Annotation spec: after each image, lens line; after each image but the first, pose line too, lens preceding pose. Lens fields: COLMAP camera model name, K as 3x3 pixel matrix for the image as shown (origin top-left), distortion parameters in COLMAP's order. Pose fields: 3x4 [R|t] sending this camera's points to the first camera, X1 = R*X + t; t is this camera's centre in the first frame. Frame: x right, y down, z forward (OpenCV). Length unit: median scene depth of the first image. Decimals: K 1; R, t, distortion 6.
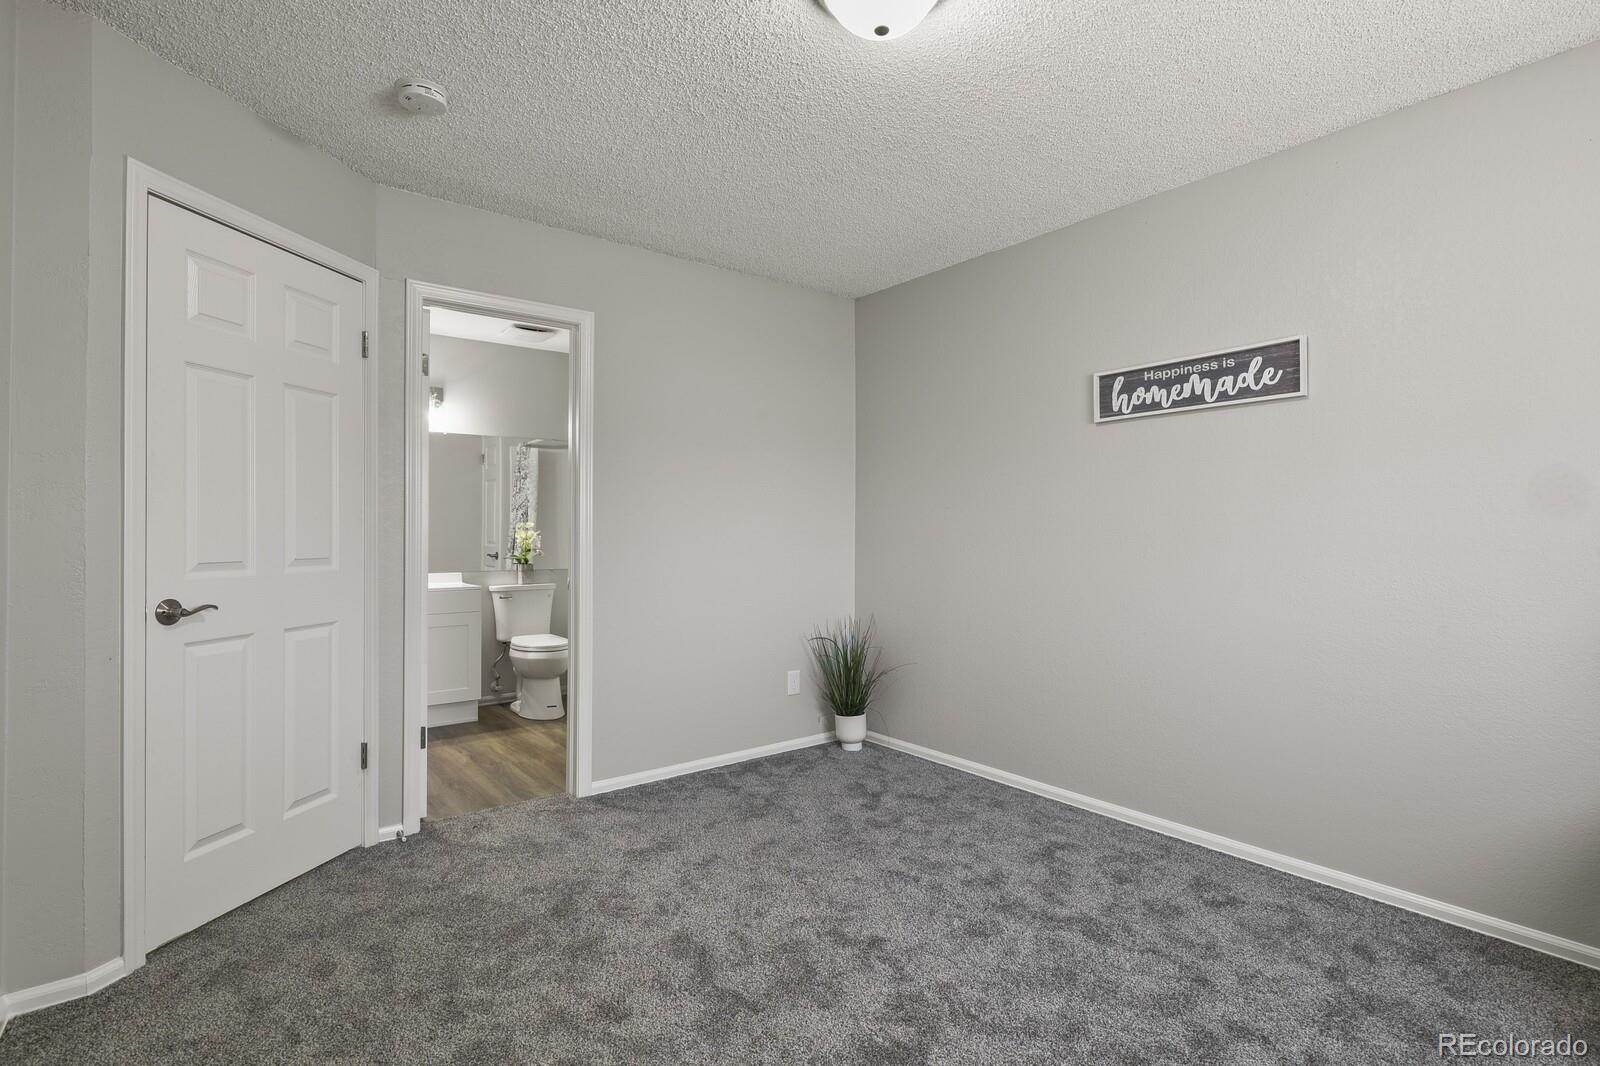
lens RADIAL K [[781.6, 0, 812.0], [0, 781.6, 530.5], [0, 0, 1]] dist [-0.014287, -0.000784]
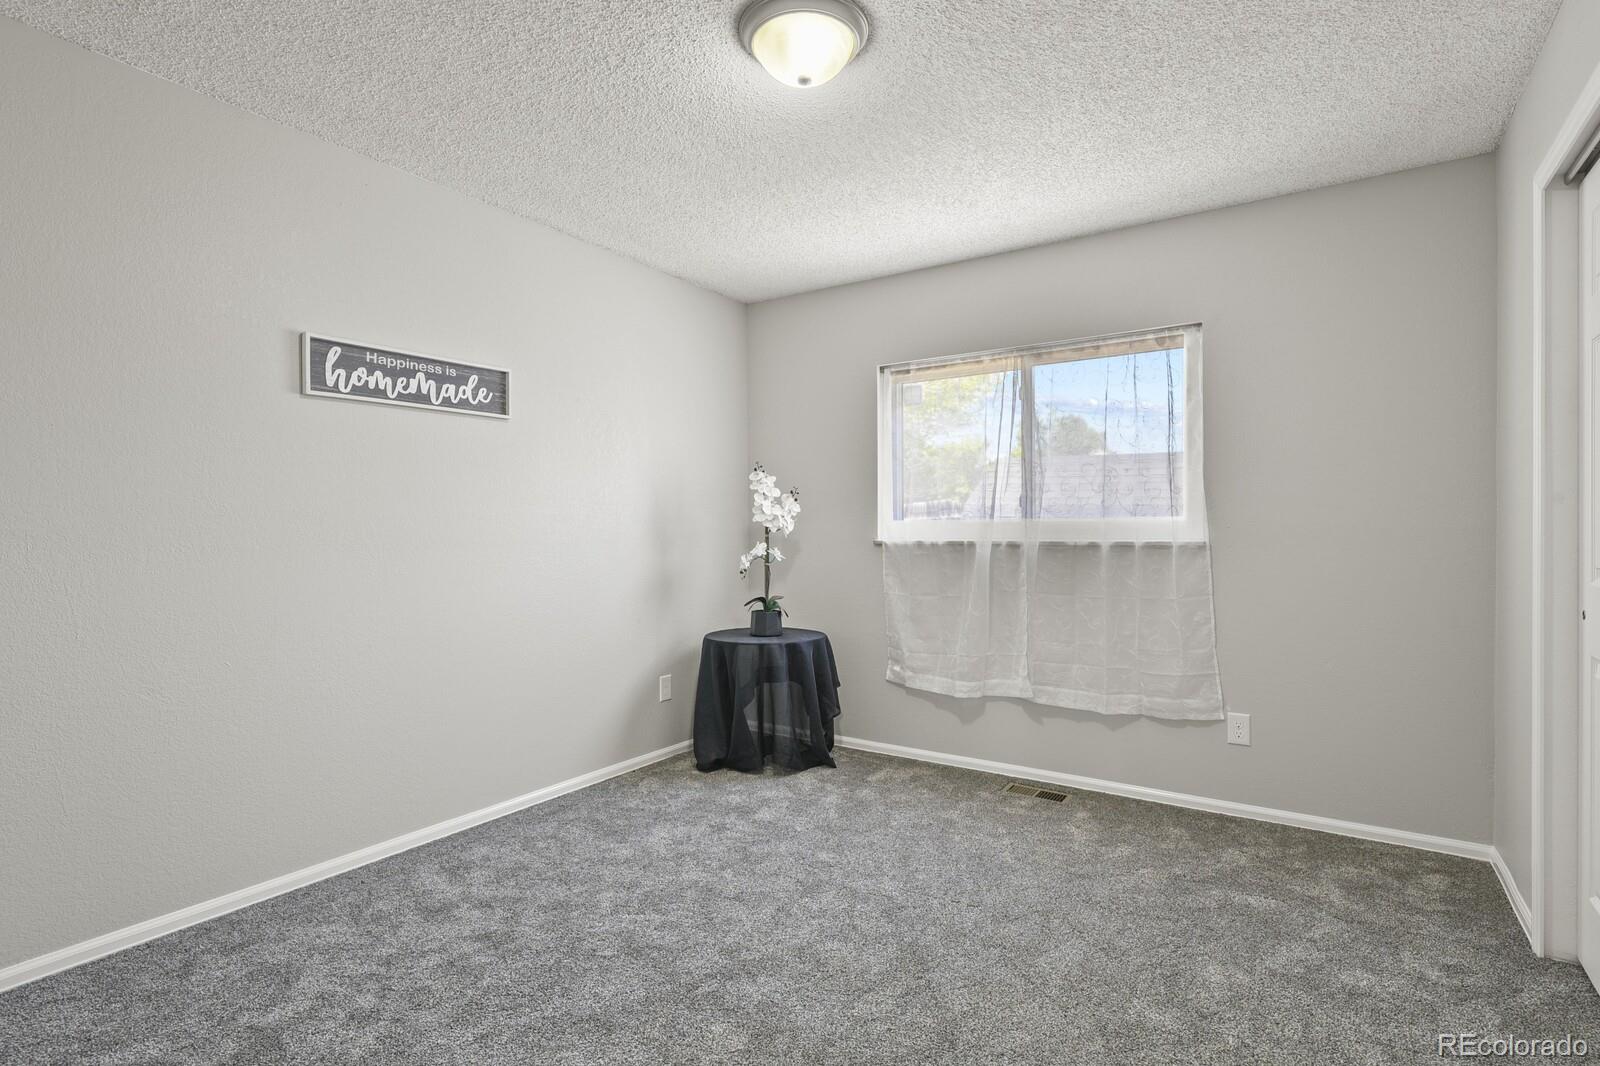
lens RADIAL K [[795.3, 0, 807.3], [0, 795.3, 533.7], [0, 0, 1]] dist [-0.027436, -0.001001]
pose [[-0.344076, -0.003313, 0.938936, -0.617505], [0.002959, 0.999985, 0.004613, 0.001855], [-0.938937, 0.004365, -0.344061, 0.875850]]
